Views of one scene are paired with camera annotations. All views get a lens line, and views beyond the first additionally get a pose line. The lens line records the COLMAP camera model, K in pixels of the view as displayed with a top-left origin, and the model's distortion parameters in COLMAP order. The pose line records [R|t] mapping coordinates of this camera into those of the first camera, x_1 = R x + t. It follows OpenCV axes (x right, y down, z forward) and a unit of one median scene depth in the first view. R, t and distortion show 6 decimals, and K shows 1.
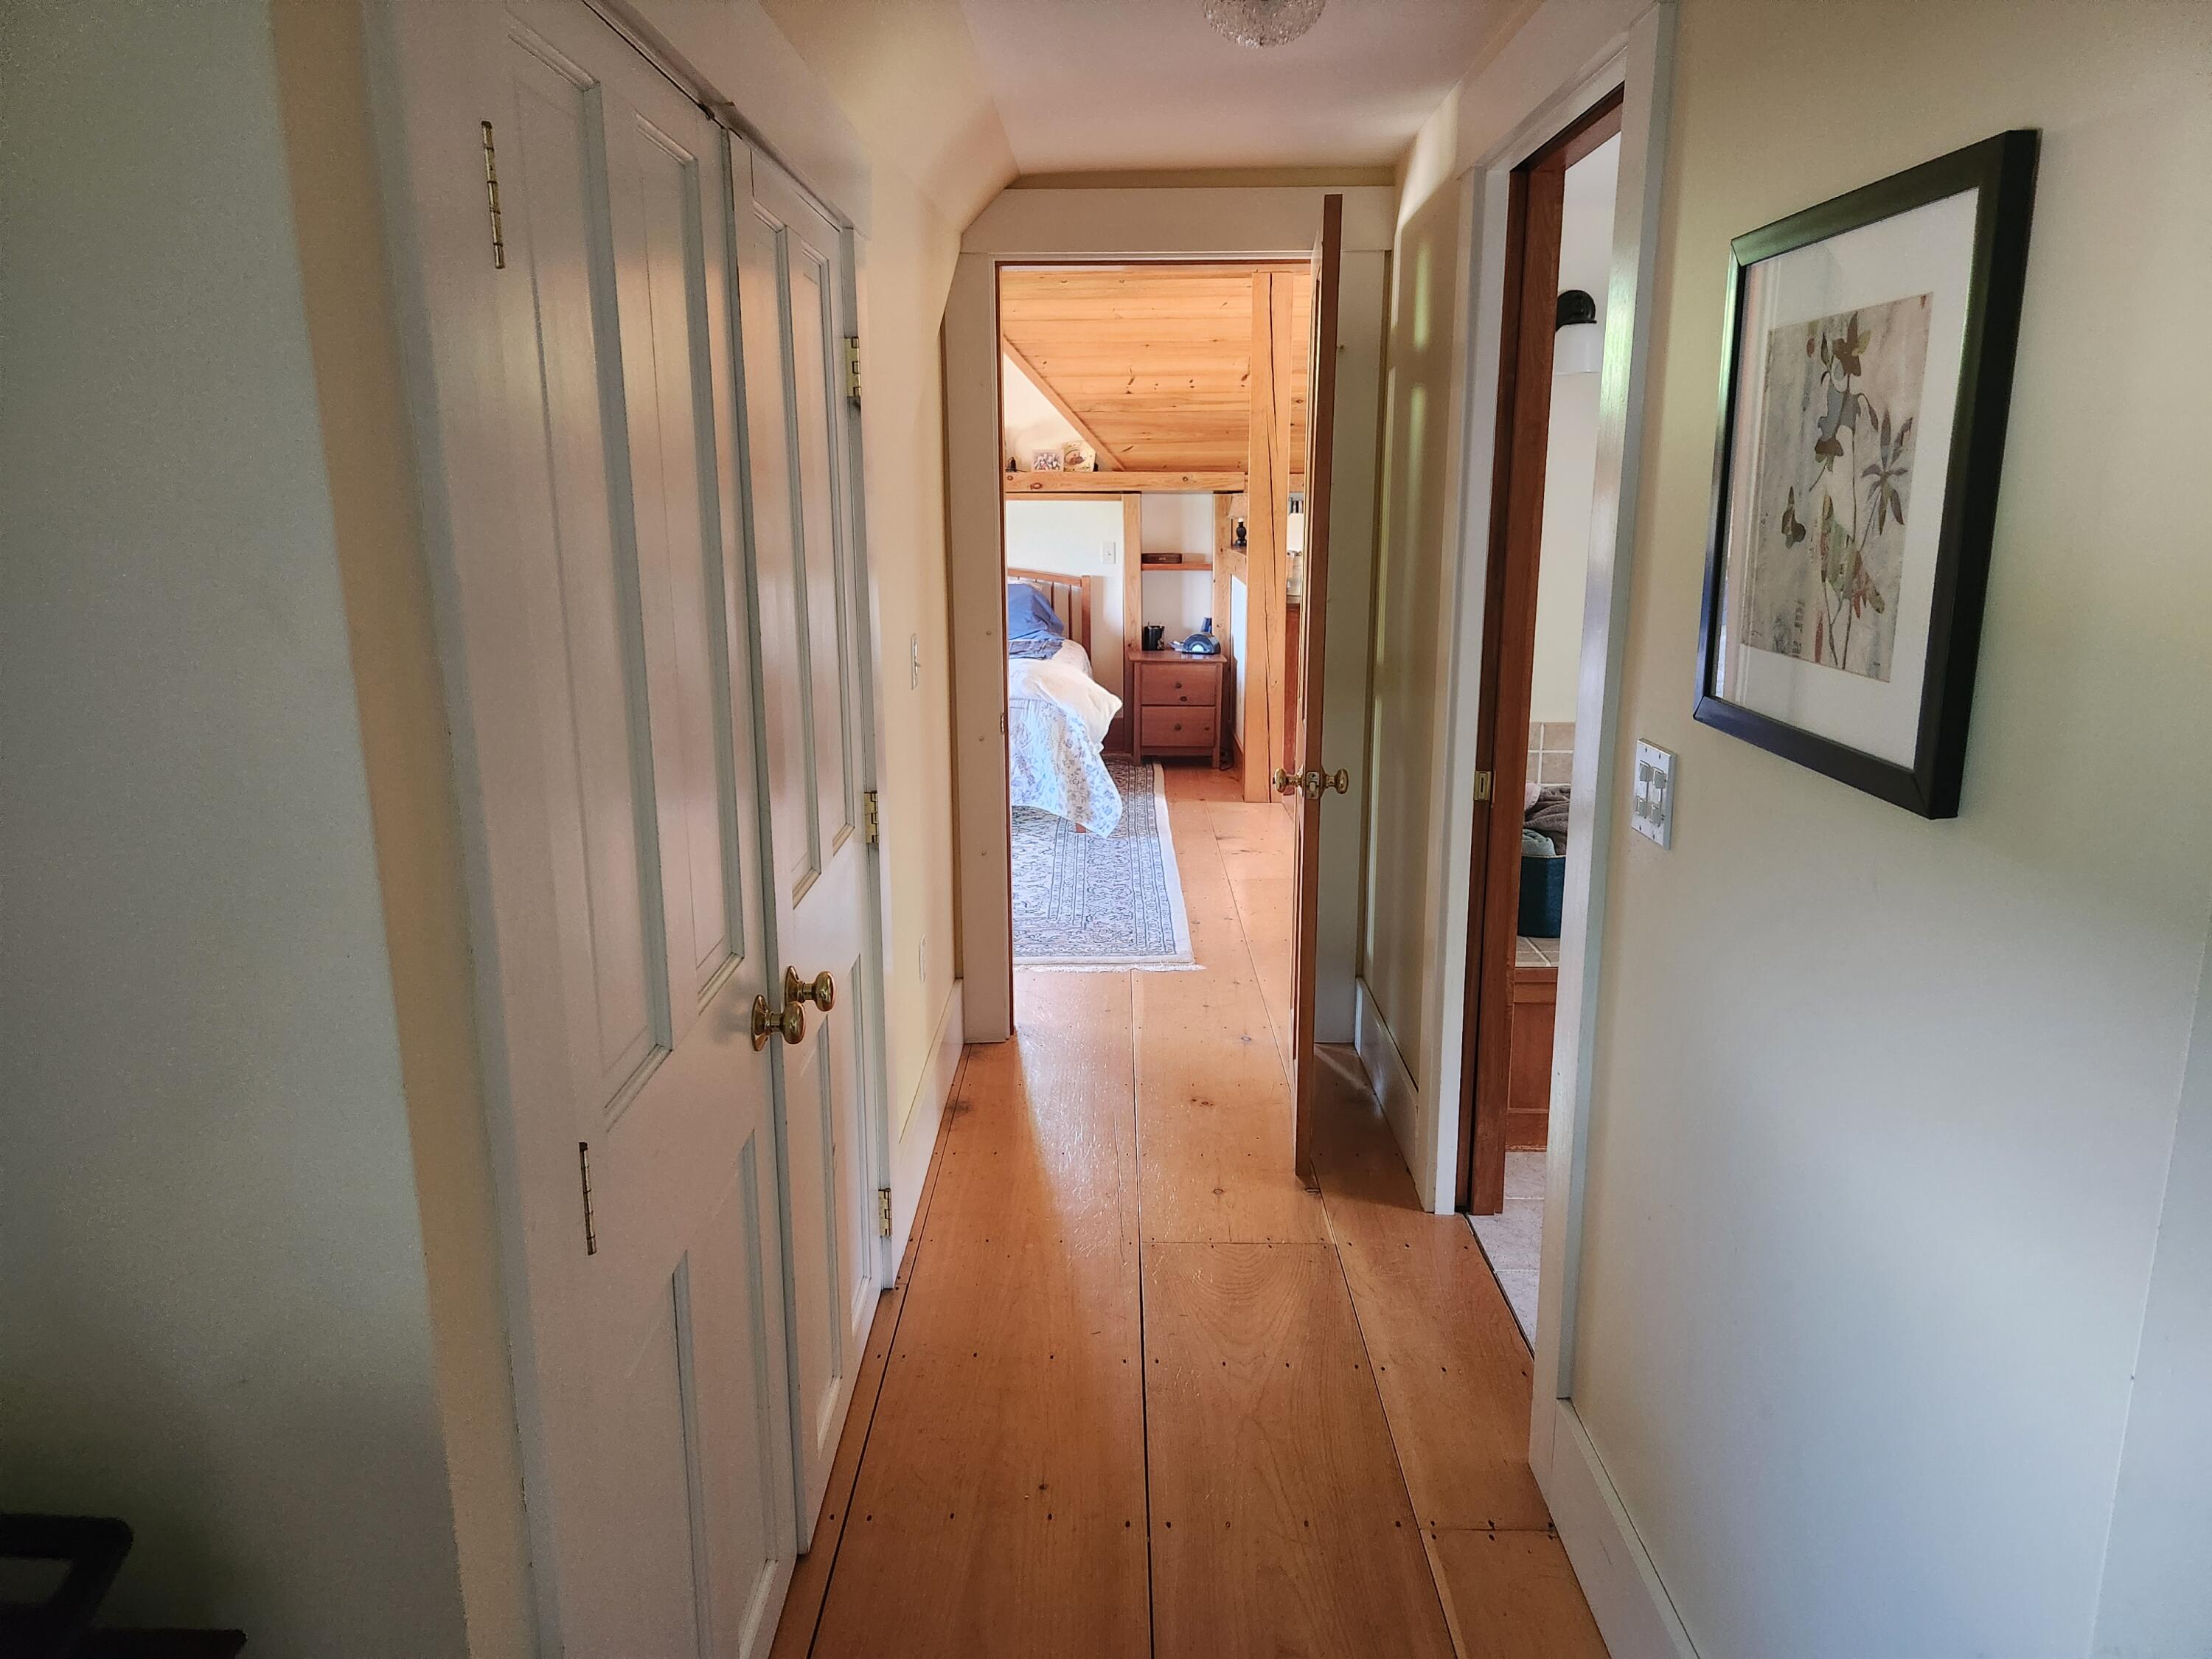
lens RADIAL K [[1477.1, 0, 1090.4], [0, 1477.1, 828.1], [0, 0, 1]] dist [0.078037, -0.071397]
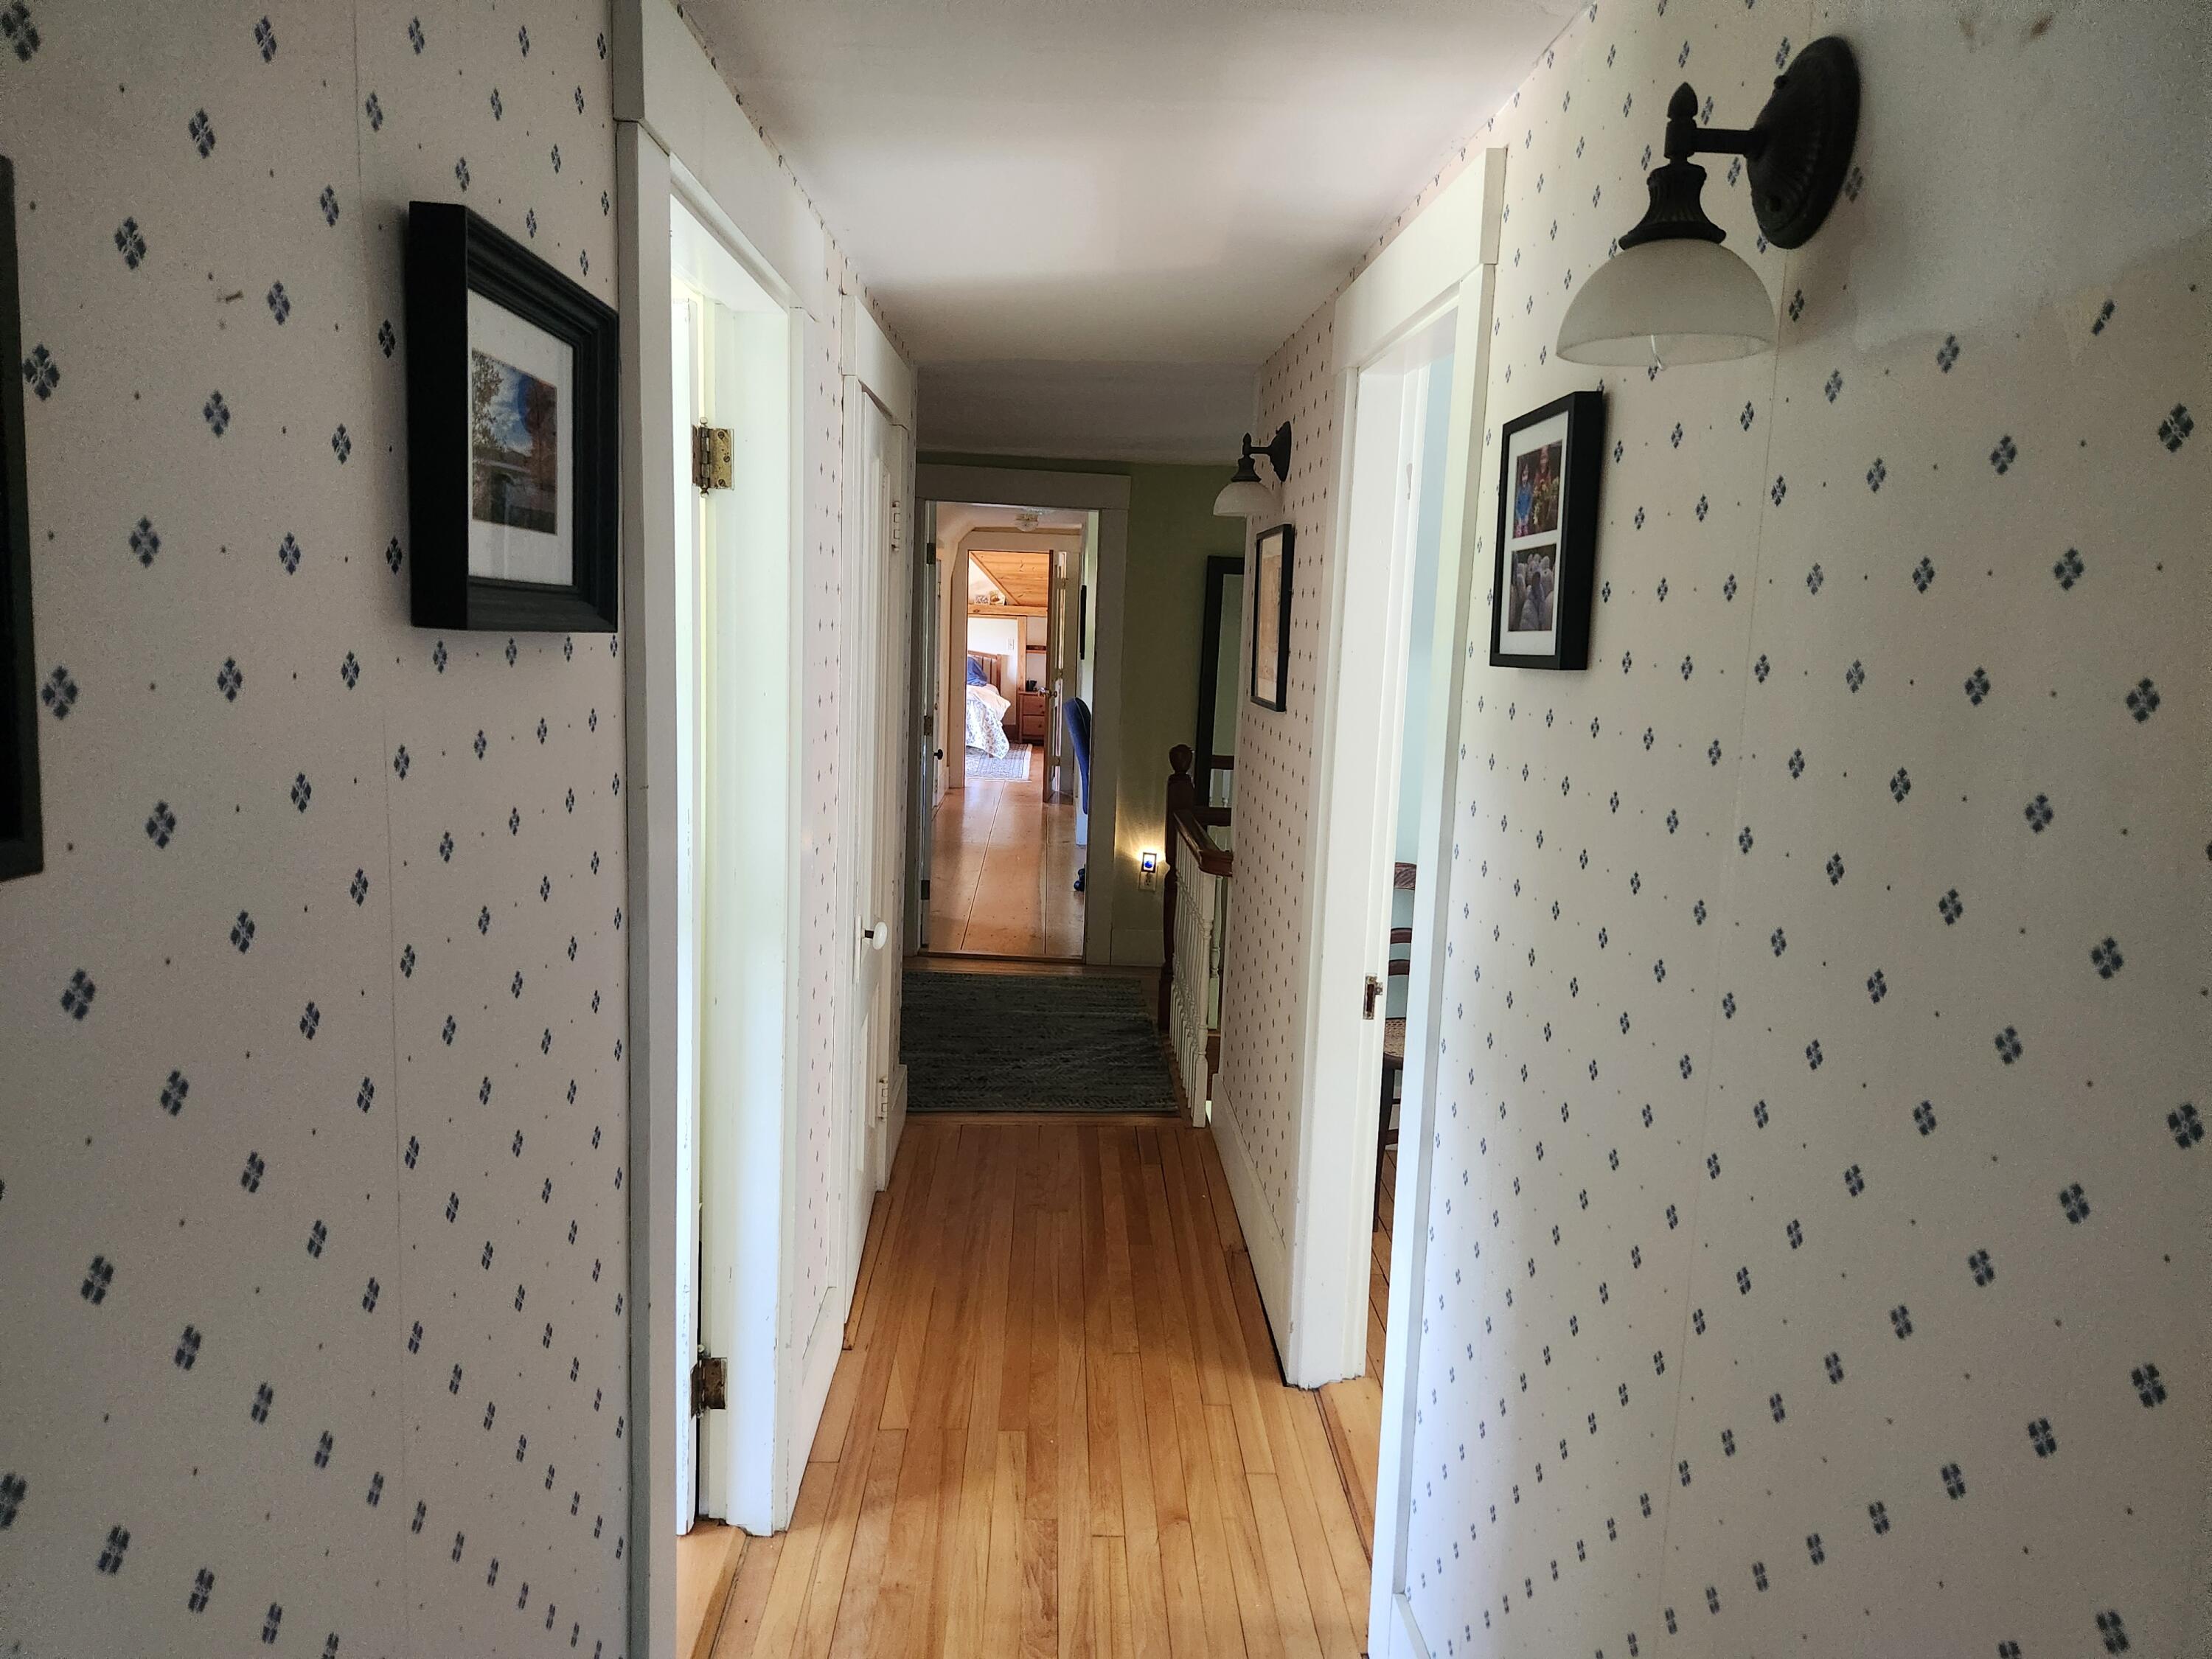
lens RADIAL K [[1477.1, 0, 1090.4], [0, 1477.1, 828.1], [0, 0, 1]] dist [0.078037, -0.071397]
pose [[0.998042, 0.029827, 0.054975, 0.018510], [-0.026849, 0.998172, -0.054139, 0.187133], [-0.056490, 0.052557, 0.997019, -1.095205]]
